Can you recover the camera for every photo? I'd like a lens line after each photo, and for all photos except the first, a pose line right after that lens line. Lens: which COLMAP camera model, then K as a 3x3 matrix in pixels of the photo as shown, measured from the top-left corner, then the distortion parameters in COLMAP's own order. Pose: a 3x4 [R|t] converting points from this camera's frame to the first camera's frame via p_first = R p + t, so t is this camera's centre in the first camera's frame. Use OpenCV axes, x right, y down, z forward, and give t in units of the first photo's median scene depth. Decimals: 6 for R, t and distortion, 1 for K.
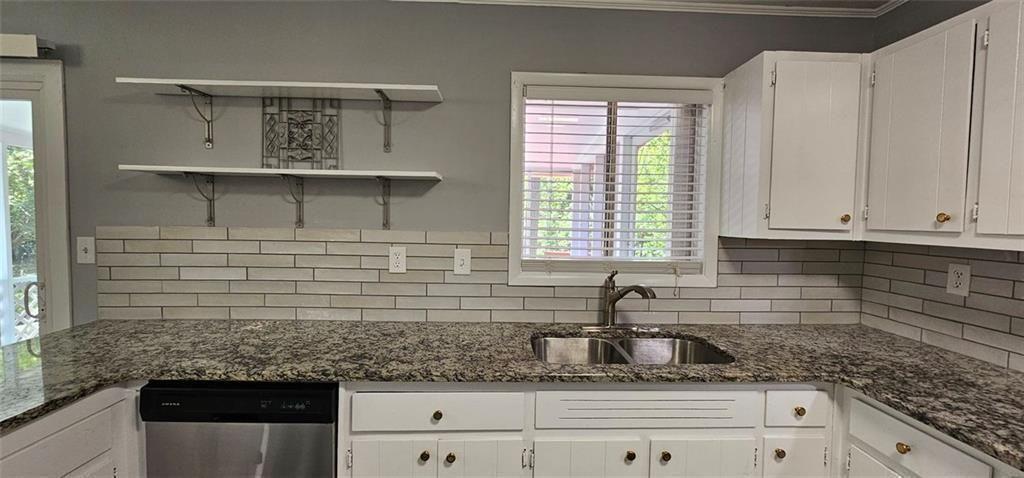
lens RADIAL K [[415.6, 0, 512.7], [0, 415.6, 236.4], [0, 0, 1]] dist [0.001419, -0.000088]
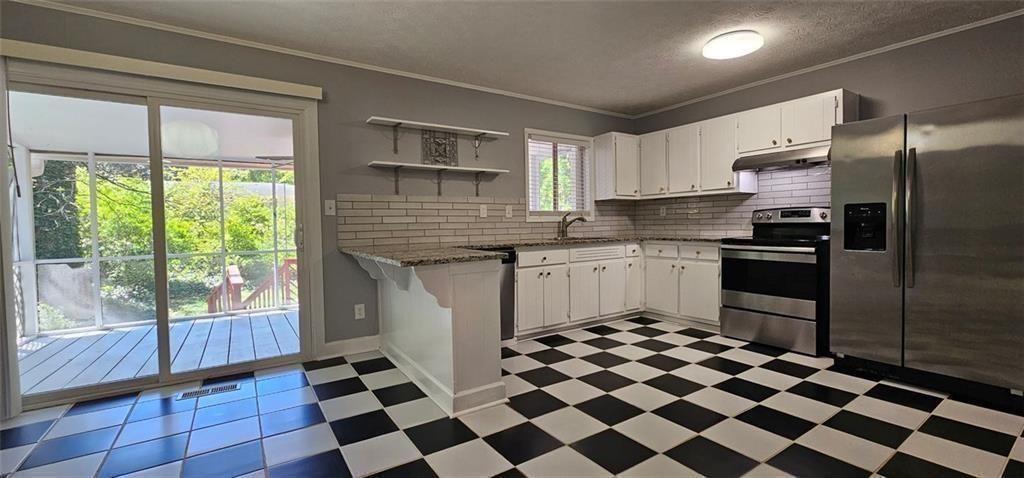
lens RADIAL K [[415.6, 0, 512.7], [0, 415.6, 236.4], [0, 0, 1]] dist [0.001419, -0.000088]
pose [[0.849501, -0.047100, 0.525481, -1.282388], [0.054292, 0.998524, 0.001731, 0.190469], [-0.524786, 0.027059, 0.850804, -0.882672]]
